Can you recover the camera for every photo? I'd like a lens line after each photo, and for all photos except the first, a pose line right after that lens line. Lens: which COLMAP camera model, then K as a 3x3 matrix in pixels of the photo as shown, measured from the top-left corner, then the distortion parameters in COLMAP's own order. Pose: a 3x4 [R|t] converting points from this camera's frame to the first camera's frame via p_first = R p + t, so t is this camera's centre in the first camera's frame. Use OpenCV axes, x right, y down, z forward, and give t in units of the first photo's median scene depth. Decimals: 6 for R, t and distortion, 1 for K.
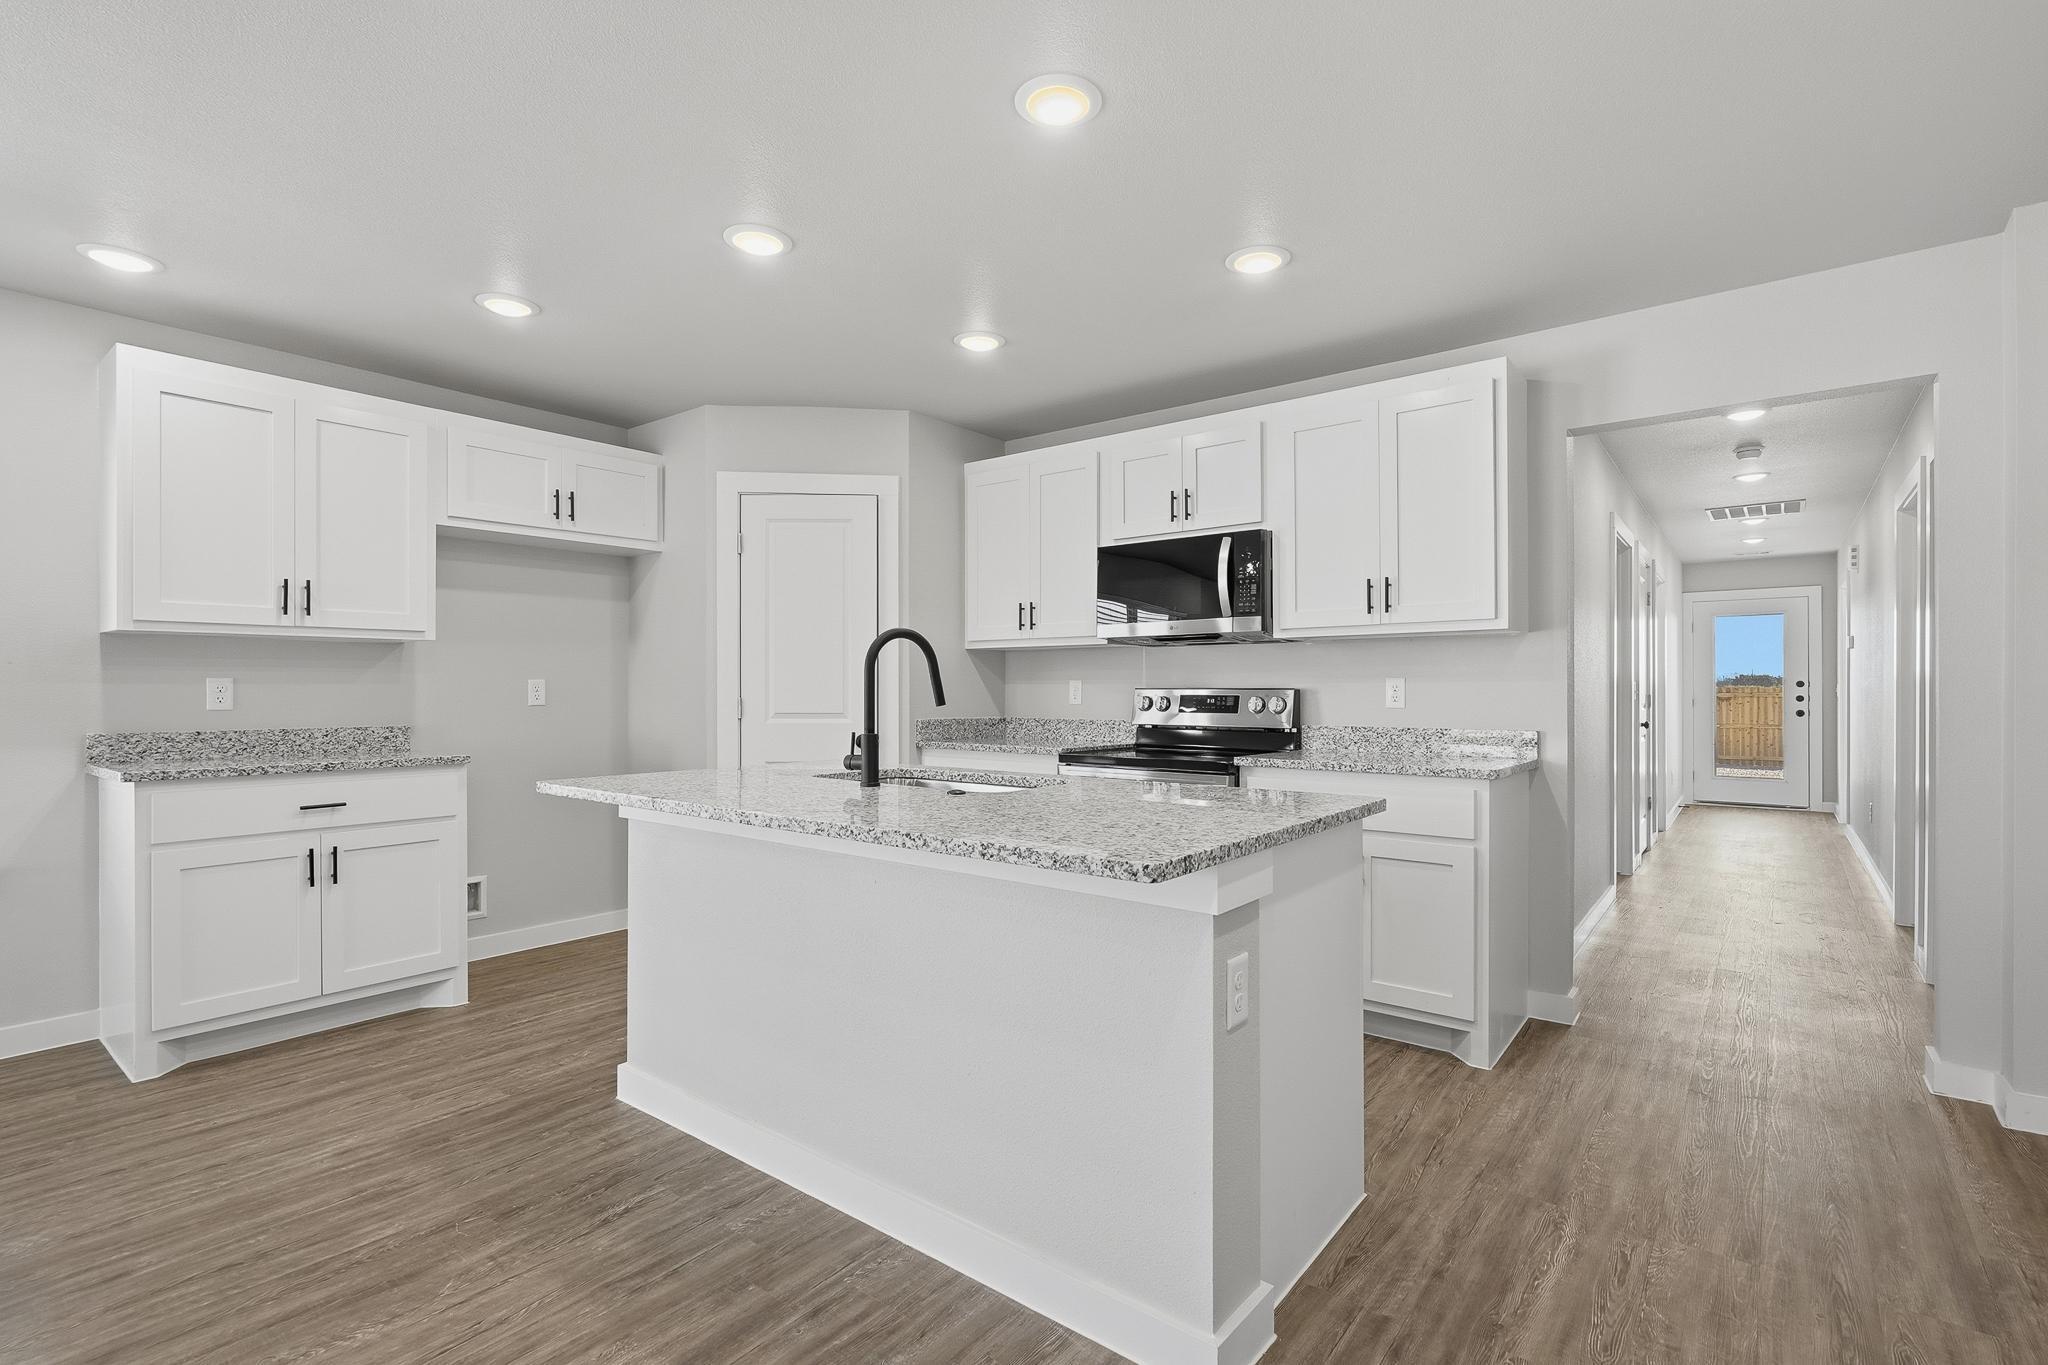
lens RADIAL K [[936.9, 0, 1031.9], [0, 936.9, 692.6], [0, 0, 1]] dist [-0.000240, -0.000363]
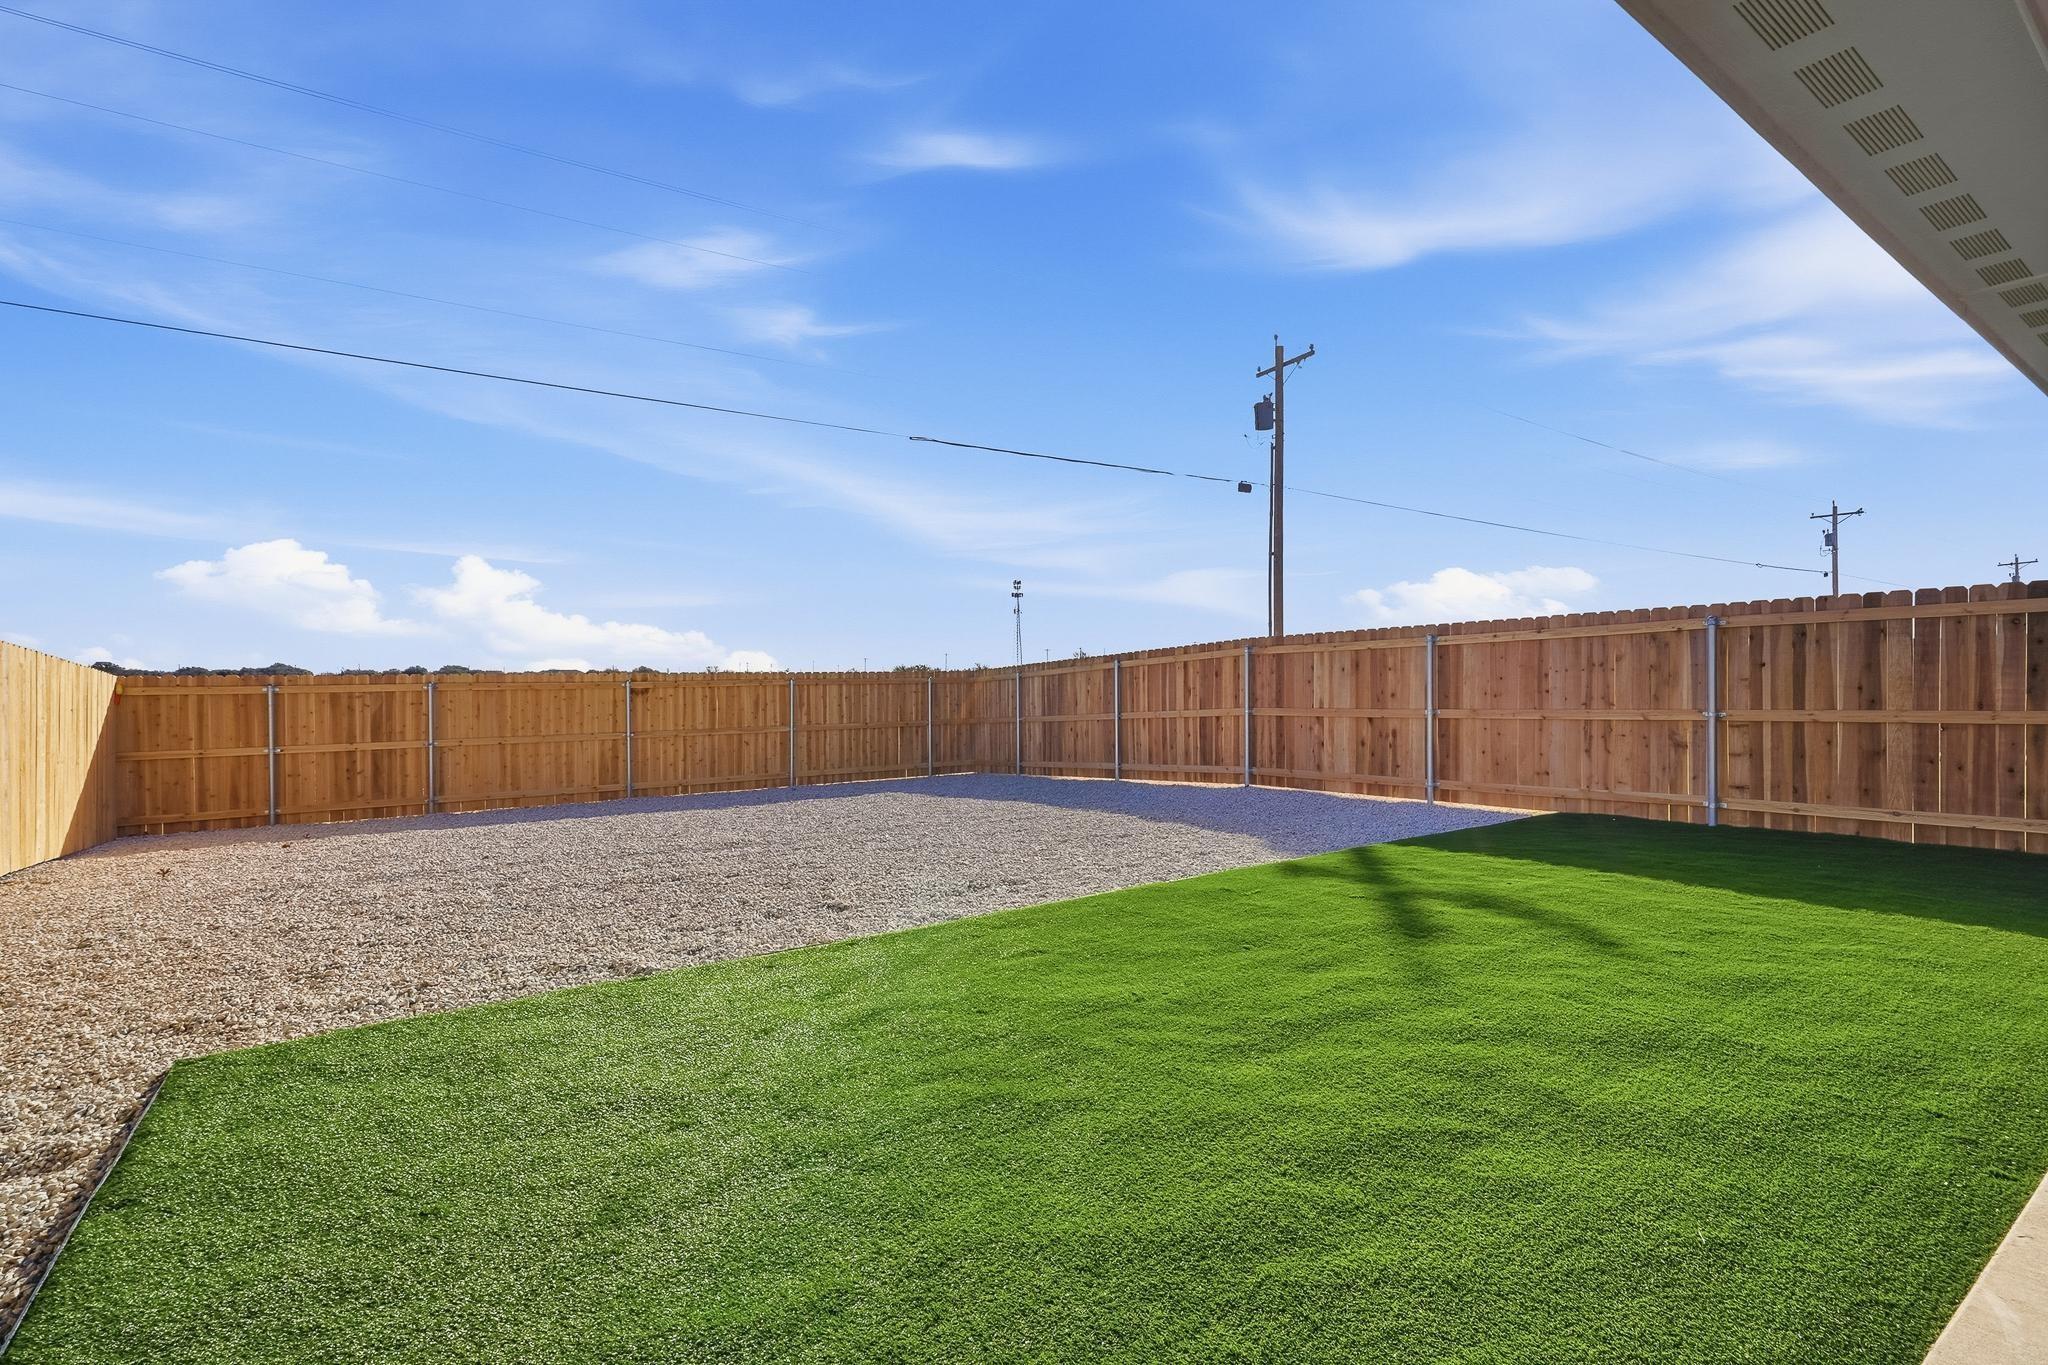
lens RADIAL K [[936.9, 0, 1025.1], [0, 936.9, 684.6], [0, 0, 1]] dist [-0.000240, -0.000363]
pose [[0.291160, 0.000854, 0.956674, 0.102670], [0.003252, 0.999993, -0.001883, 0.002003], [-0.956669, 0.003660, 0.291155, 0.271551]]
